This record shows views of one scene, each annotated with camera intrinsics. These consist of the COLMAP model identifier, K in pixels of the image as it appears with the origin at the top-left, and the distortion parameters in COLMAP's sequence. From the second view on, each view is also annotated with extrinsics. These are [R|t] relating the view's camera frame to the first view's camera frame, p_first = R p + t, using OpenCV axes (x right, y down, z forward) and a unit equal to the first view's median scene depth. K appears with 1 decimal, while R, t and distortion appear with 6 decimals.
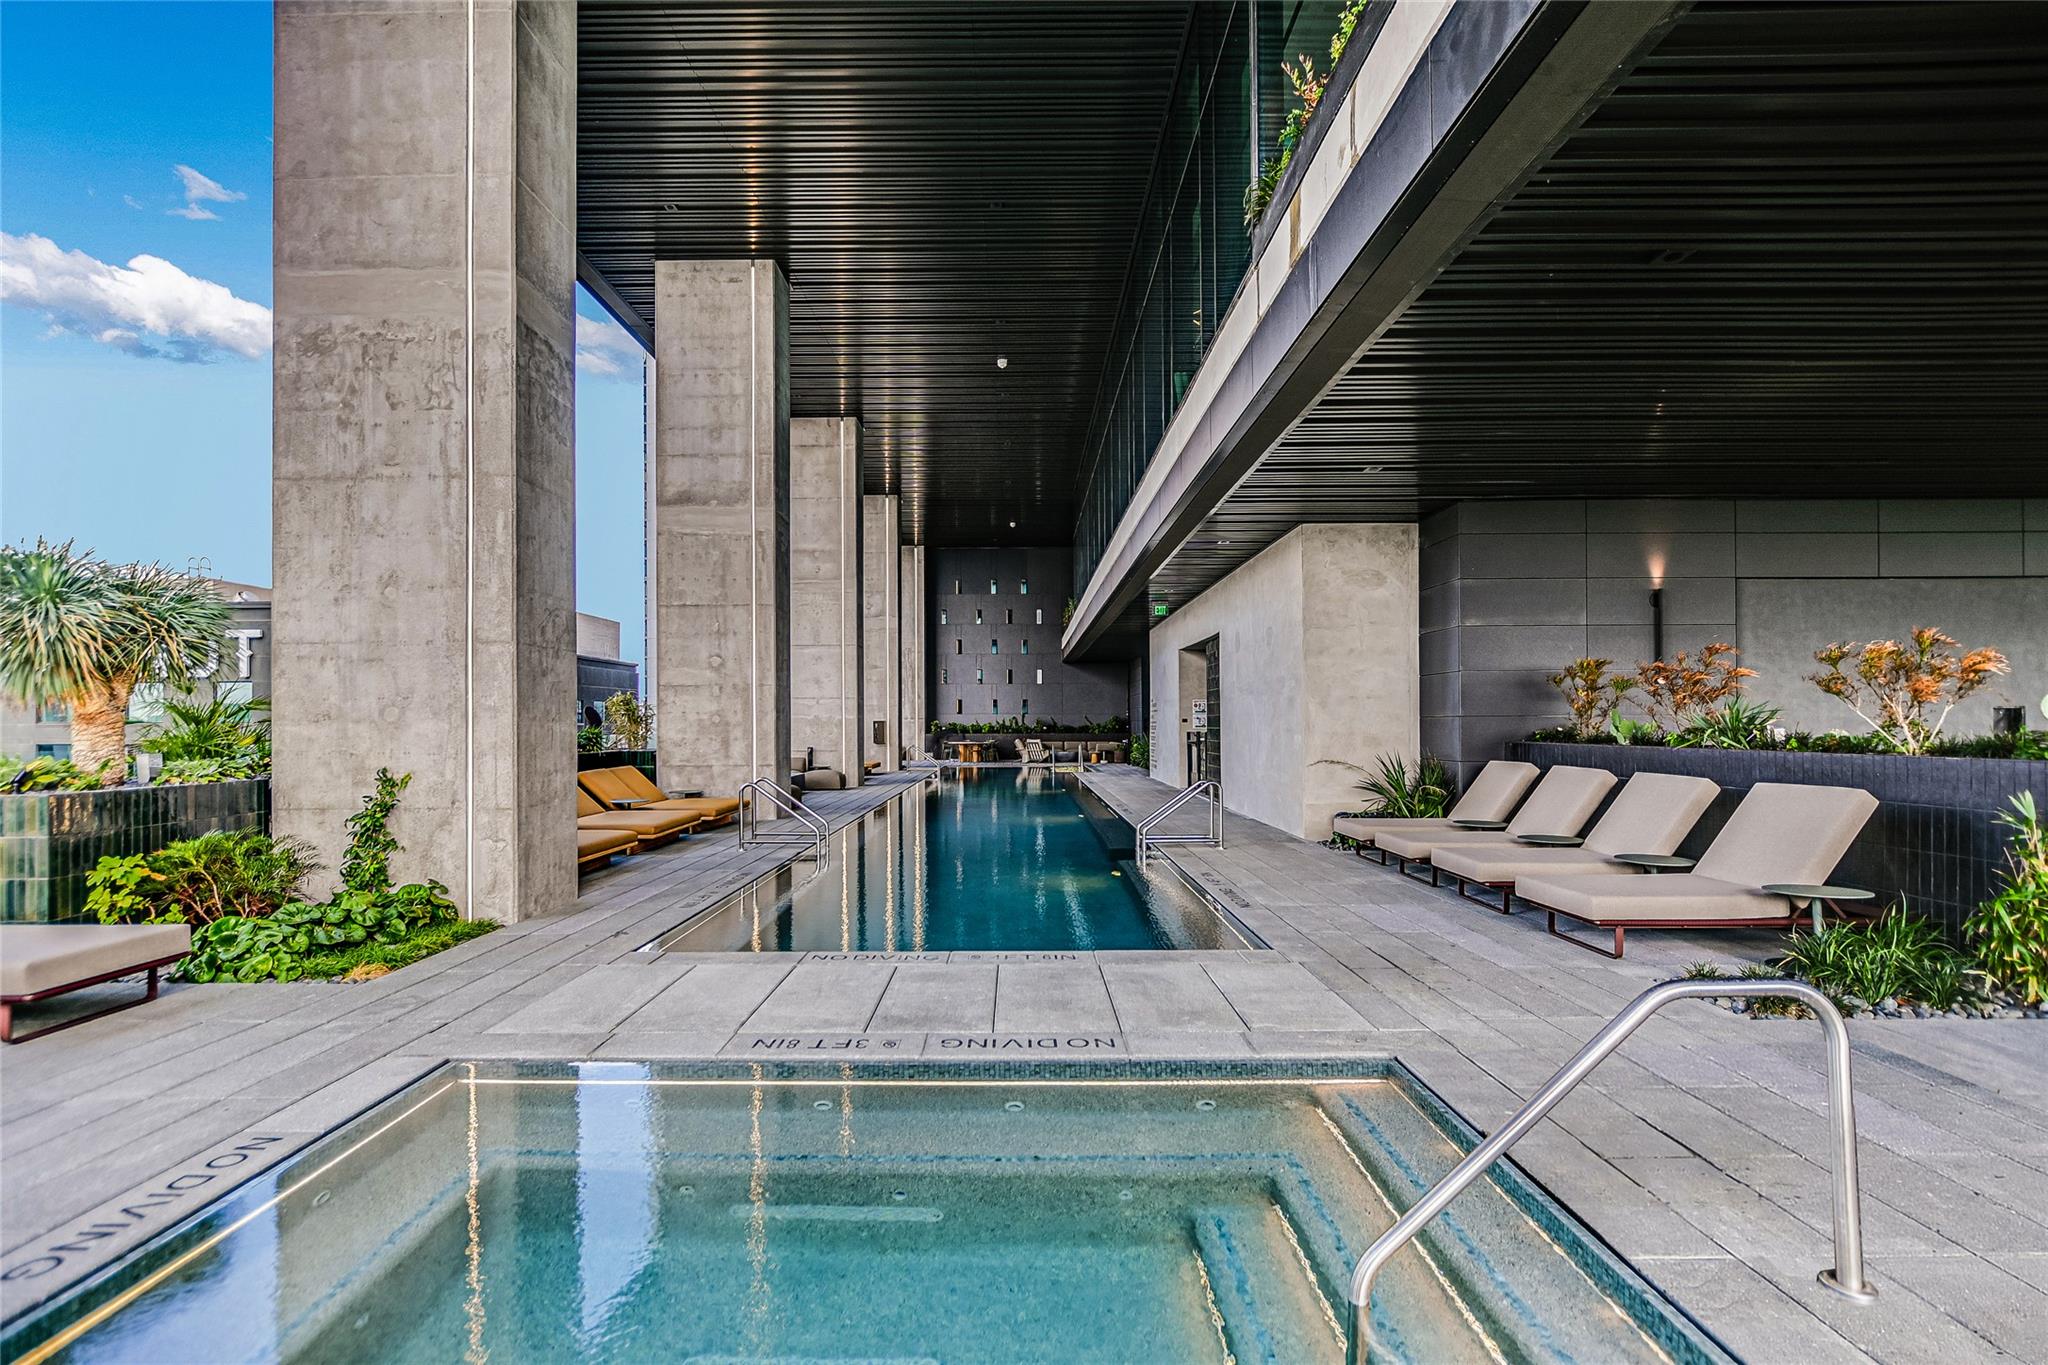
lens RADIAL K [[912.4, 0, 1030.7], [0, 912.4, 711.8], [0, 0, 1]] dist [-0.000381, -0.000435]
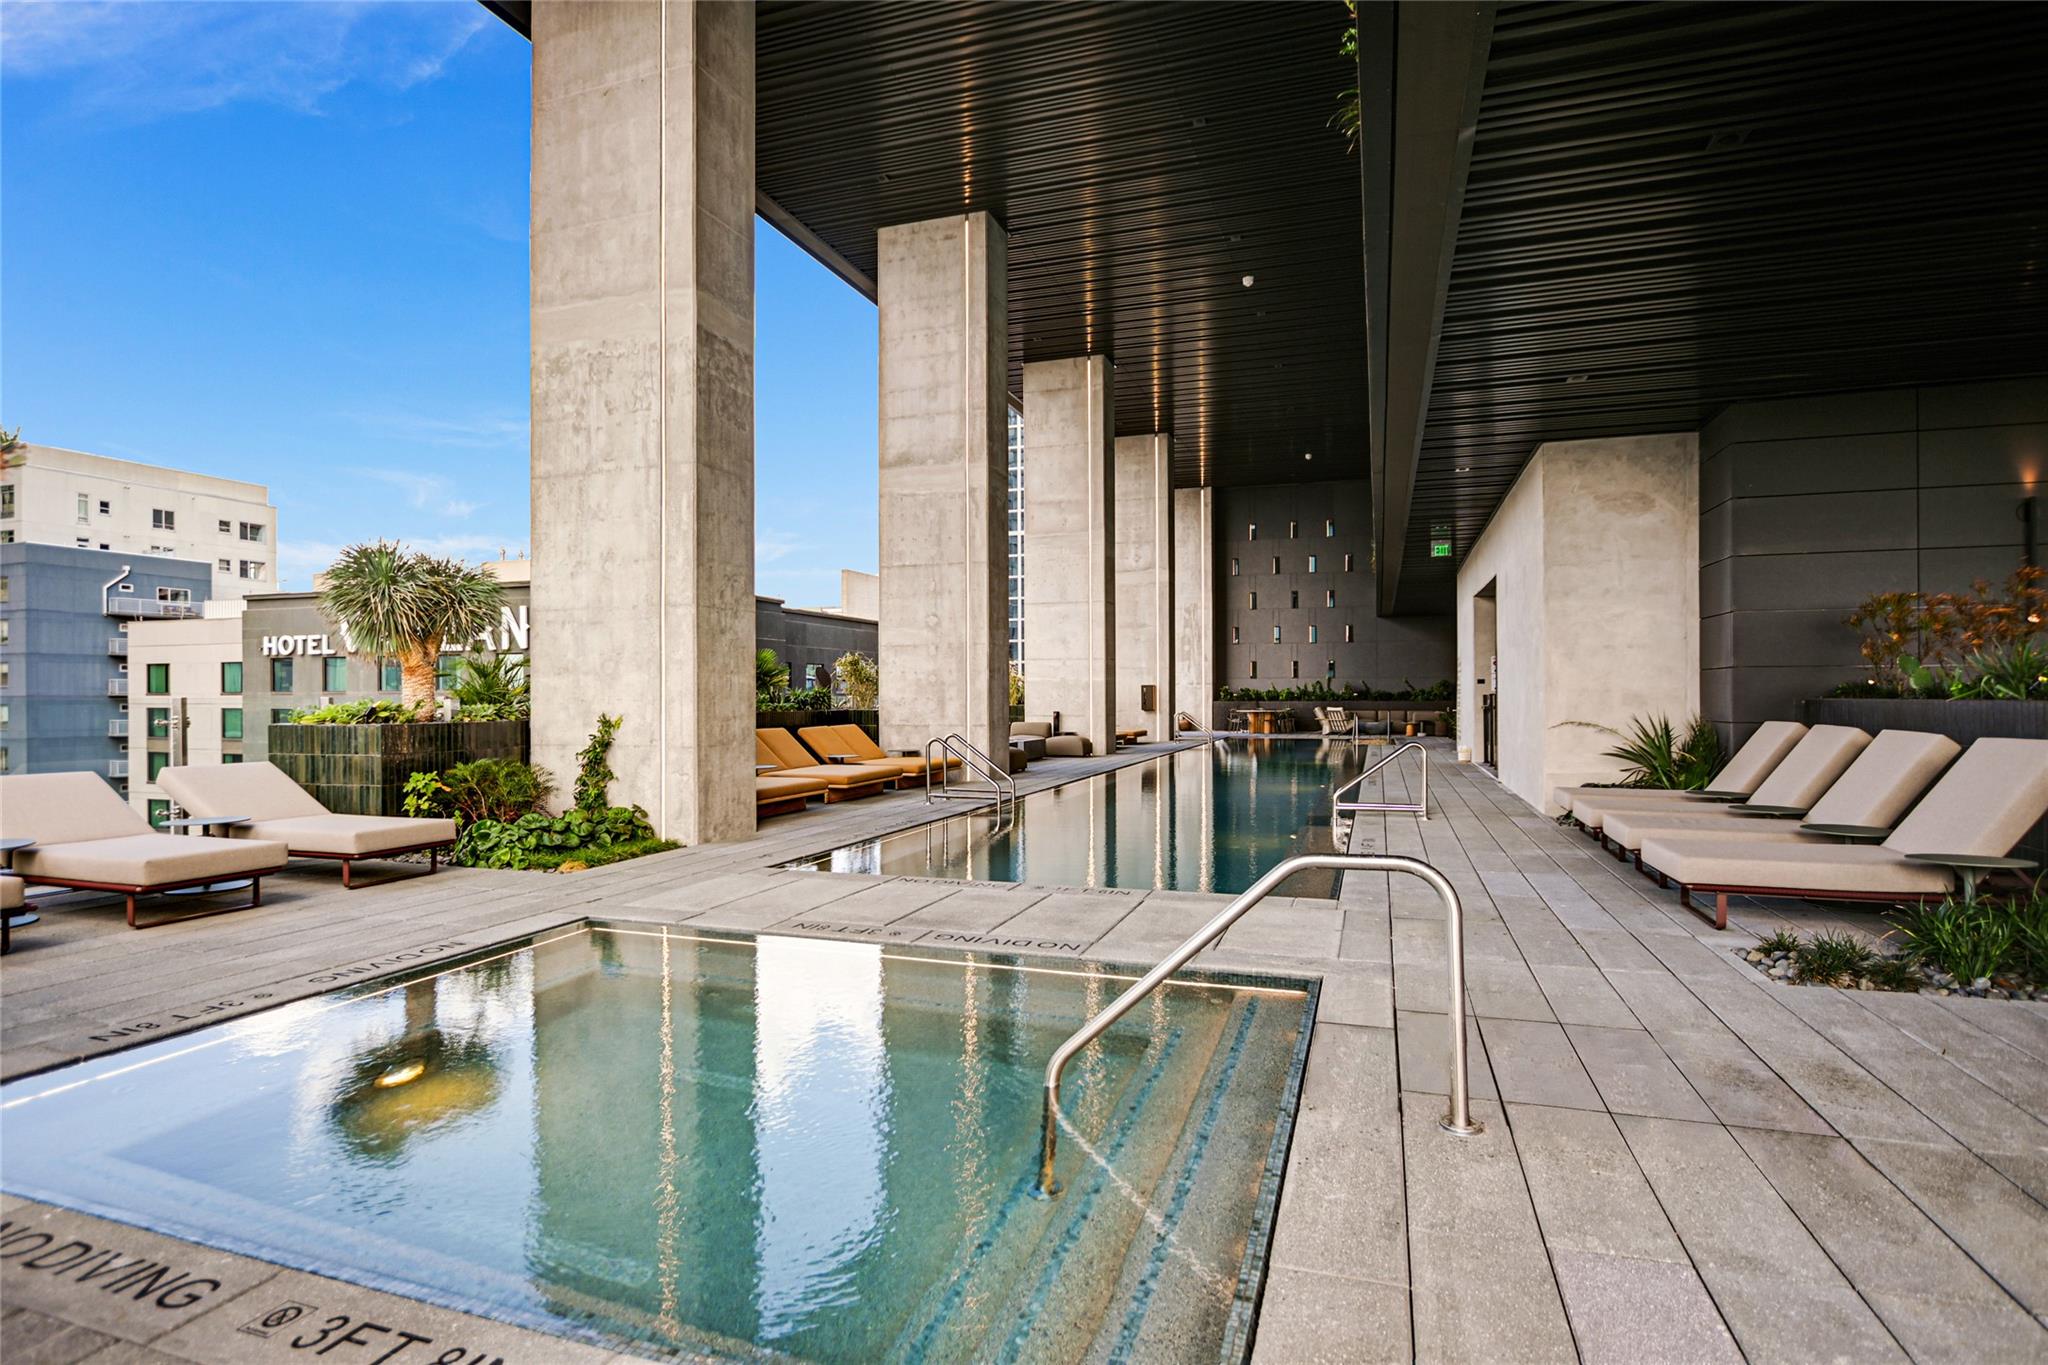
lens RADIAL K [[1060.7, 0, 1024.0], [0, 1060.7, 682.5], [0, 0, 1]] dist [-0.007840, 0.000801]
pose [[0.946809, -0.002736, -0.321783, 0.260231], [0.003770, 0.999990, 0.002588, 0.020364], [0.321773, -0.003663, 0.946810, -0.144980]]
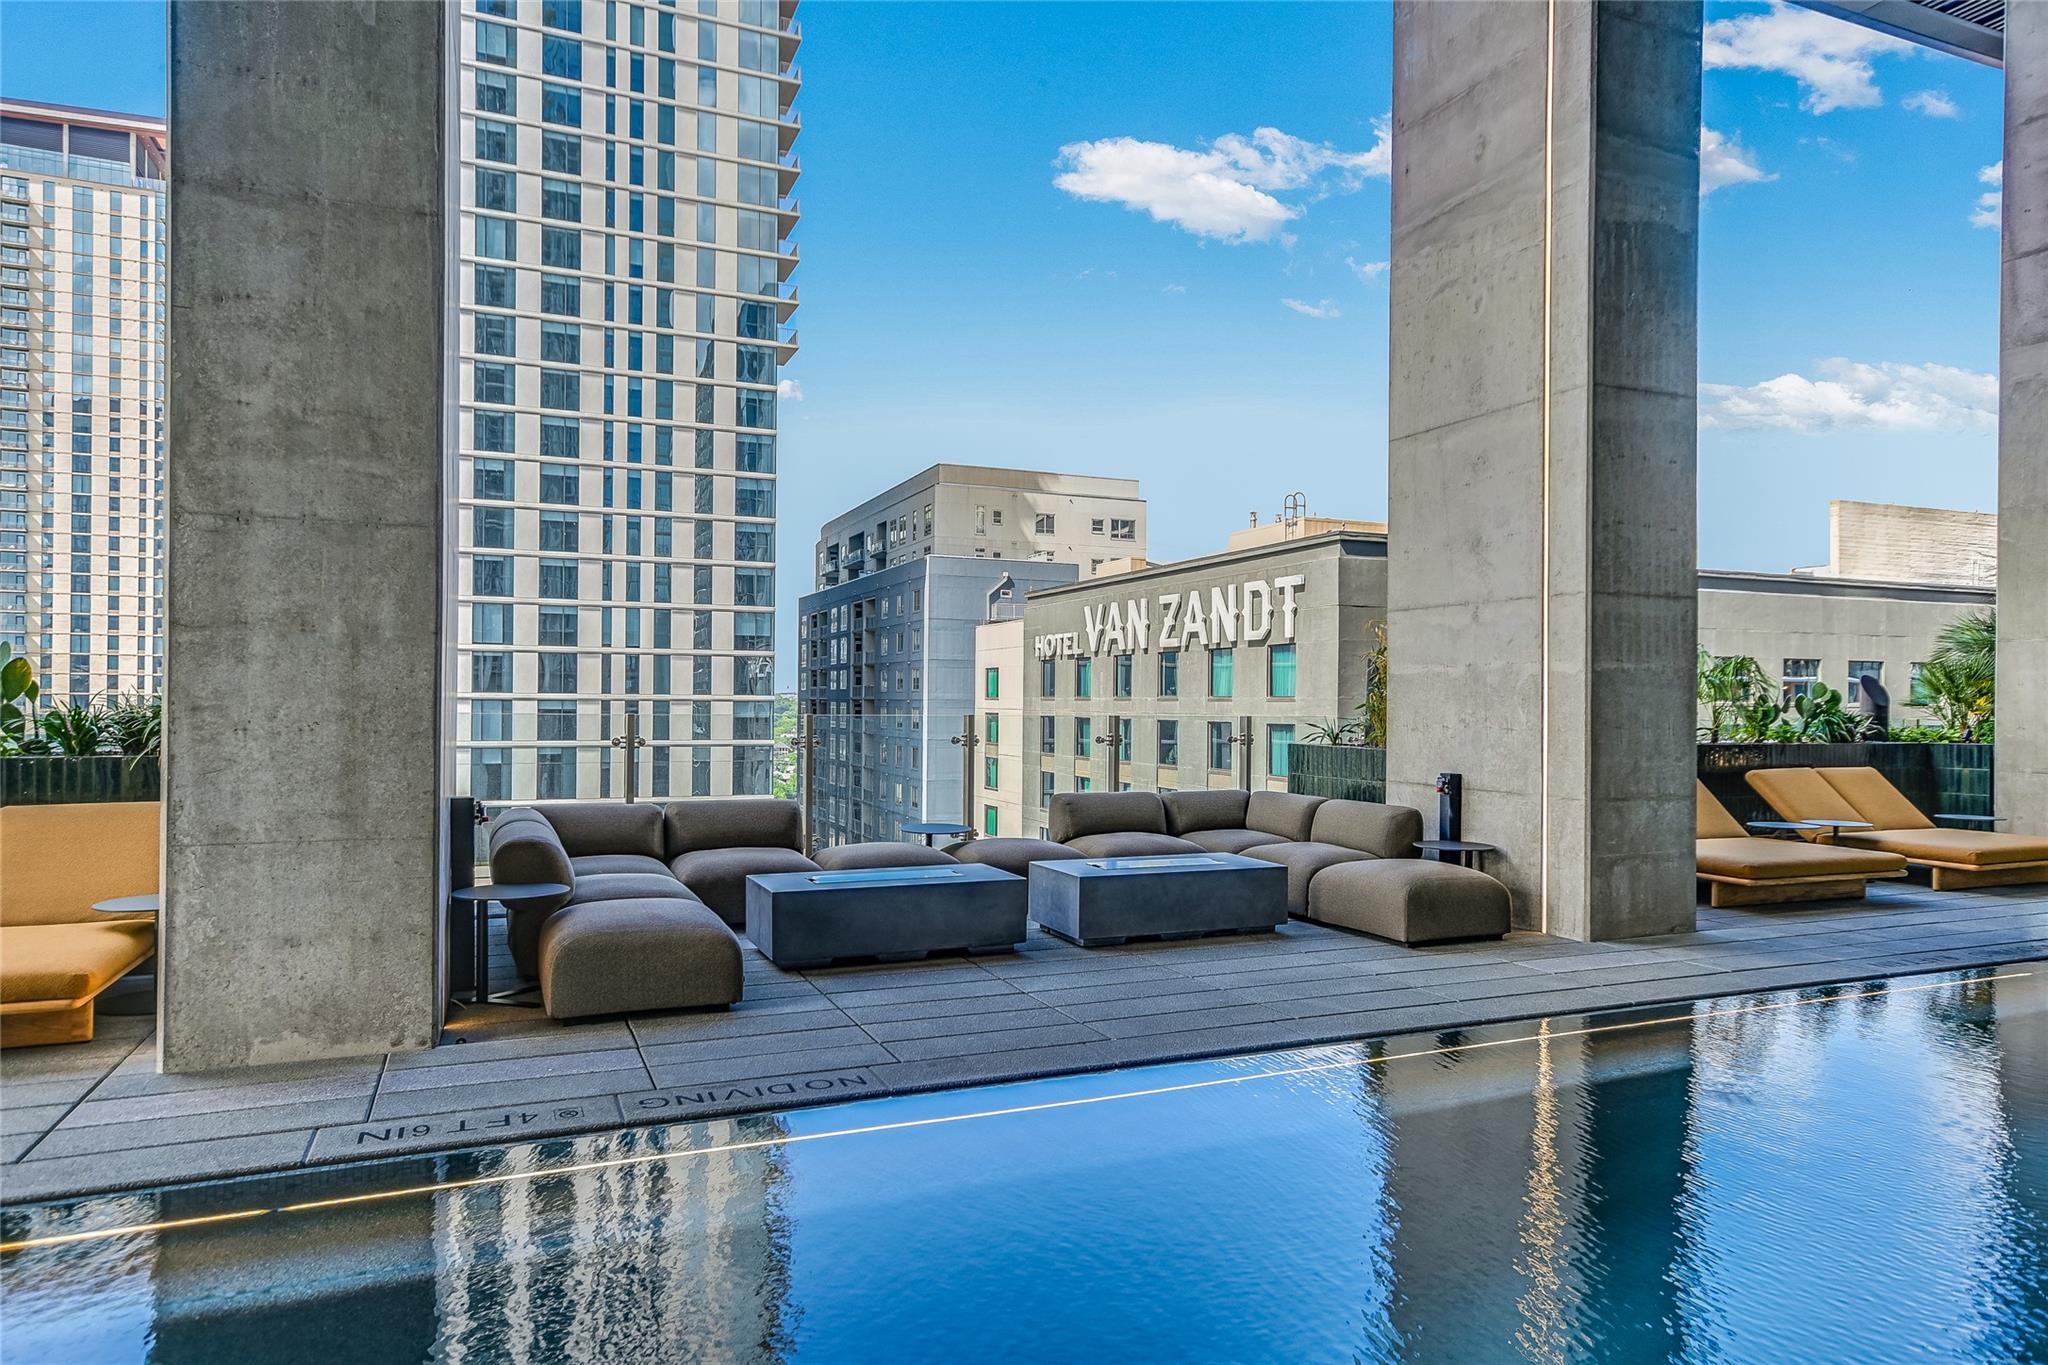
lens RADIAL K [[1262.2, 0, 1024.0], [0, 1262.2, 682.5], [0, 0, 1]] dist [0.016584, 0.001222]
pose [[0.385692, -0.005224, -0.922613, 0.250130], [-0.000328, 0.999983, -0.005799, 0.042115], [0.922627, 0.002539, 0.385684, 2.424692]]
